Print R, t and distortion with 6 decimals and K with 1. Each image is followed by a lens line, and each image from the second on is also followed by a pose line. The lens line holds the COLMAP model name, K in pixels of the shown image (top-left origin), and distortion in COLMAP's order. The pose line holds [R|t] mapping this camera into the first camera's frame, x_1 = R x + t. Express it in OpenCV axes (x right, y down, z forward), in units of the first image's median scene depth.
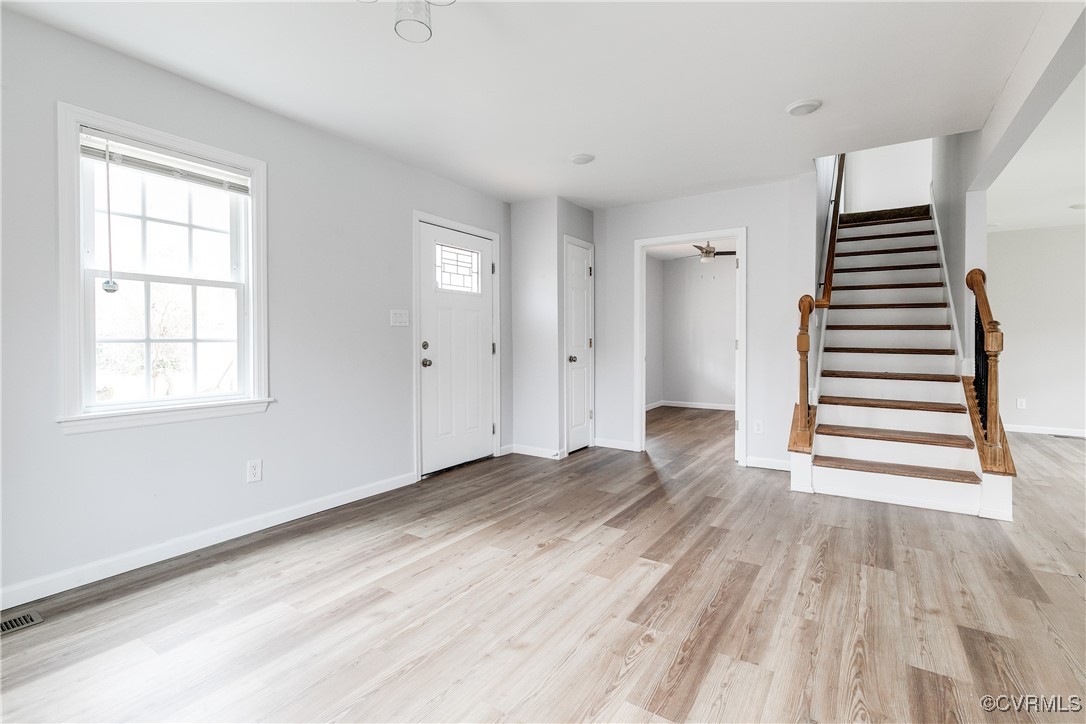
lens RADIAL K [[499.7, 0, 541.7], [0, 499.7, 348.7], [0, 0, 1]] dist [0.005956, -0.000009]
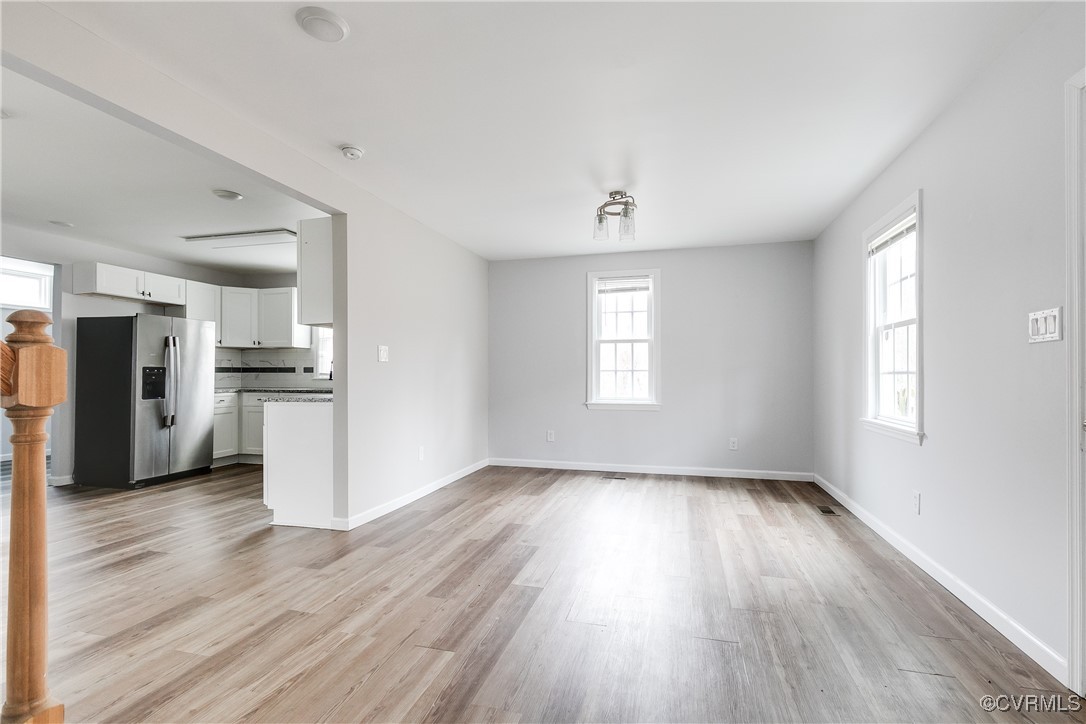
lens RADIAL K [[500.9, 0, 545.6], [0, 500.9, 373.5], [0, 0, 1]] dist [0.000295, -0.000175]
pose [[-0.949552, -0.000971, -0.313609, 0.441415], [-0.005575, 0.999889, 0.013786, -0.022329], [0.313561, 0.014838, -0.949452, 1.699094]]
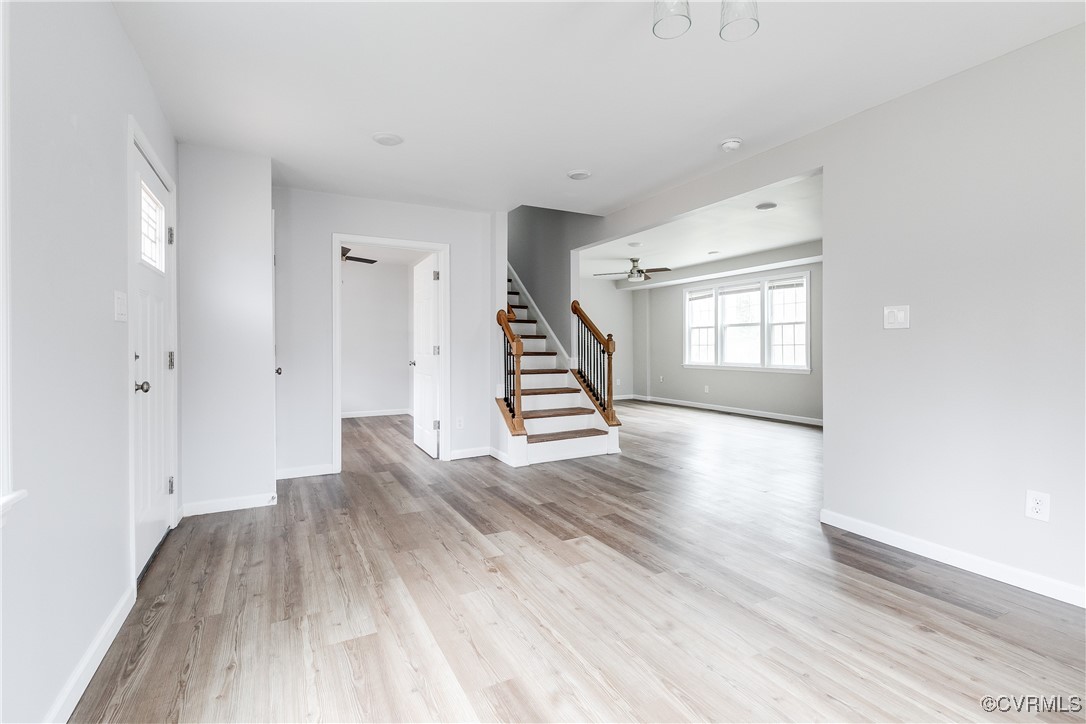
lens RADIAL K [[499.7, 0, 541.7], [0, 499.7, 348.7], [0, 0, 1]] dist [0.005956, -0.000009]
pose [[0.480308, -0.007462, 0.877068, -0.697722], [0.019671, 0.999804, -0.002266, -0.007736], [-0.876879, 0.018342, 0.480361, 0.436790]]
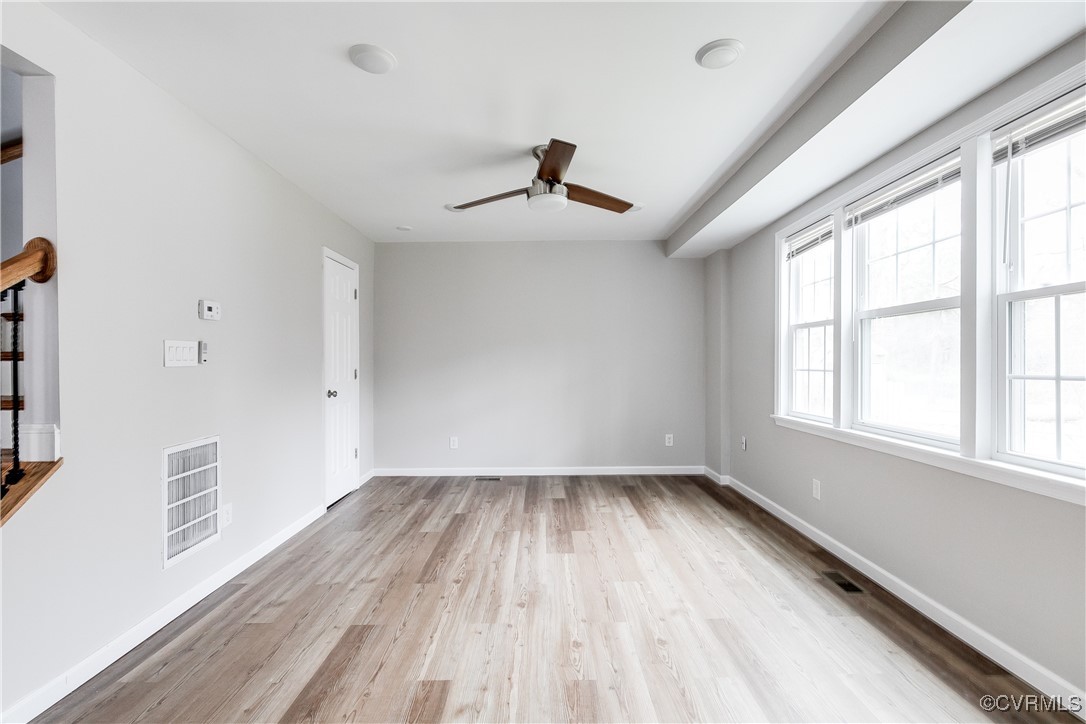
lens RADIAL K [[491.5, 0, 539.8], [0, 491.5, 364.1], [0, 0, 1]] dist [0.008607, 0.000208]
pose [[0.836261, -0.008612, 0.548263, 1.282381], [0.016144, 0.999830, -0.008920, -0.032466], [-0.548093, 0.016311, 0.836258, 0.426846]]
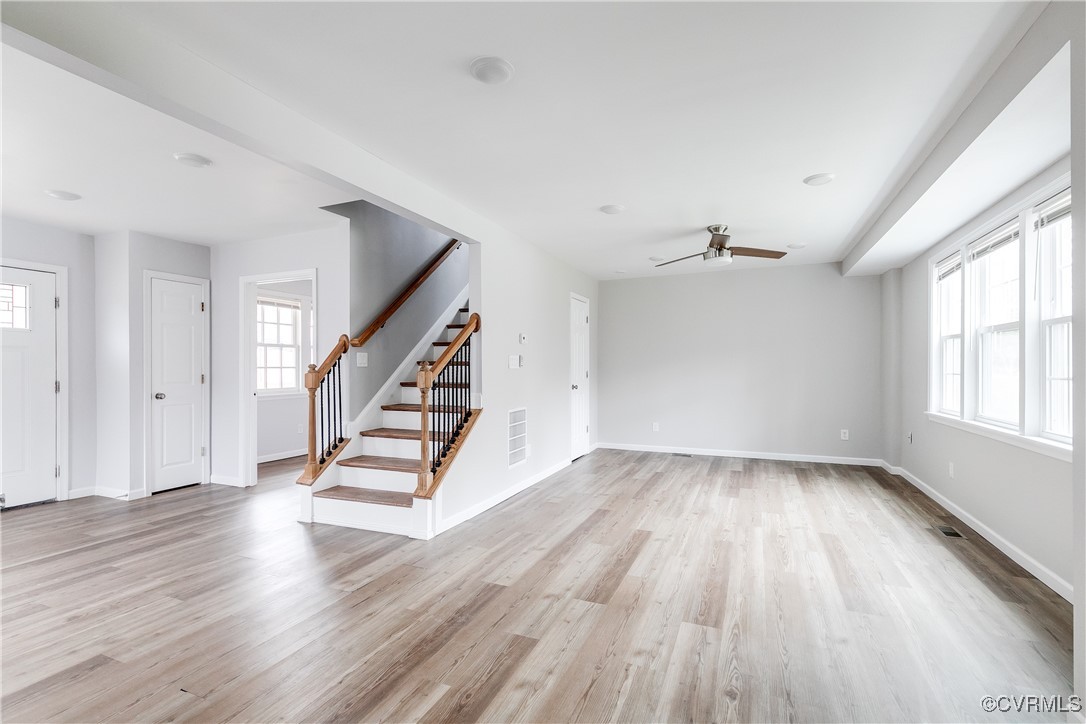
lens RADIAL K [[491.5, 0, 539.8], [0, 491.5, 364.1], [0, 0, 1]] dist [0.008607, 0.000208]
pose [[0.985068, -0.004095, 0.172117, 1.043853], [0.007848, 0.999746, -0.021131, -0.025751], [-0.171987, 0.022166, 0.984850, -0.144697]]
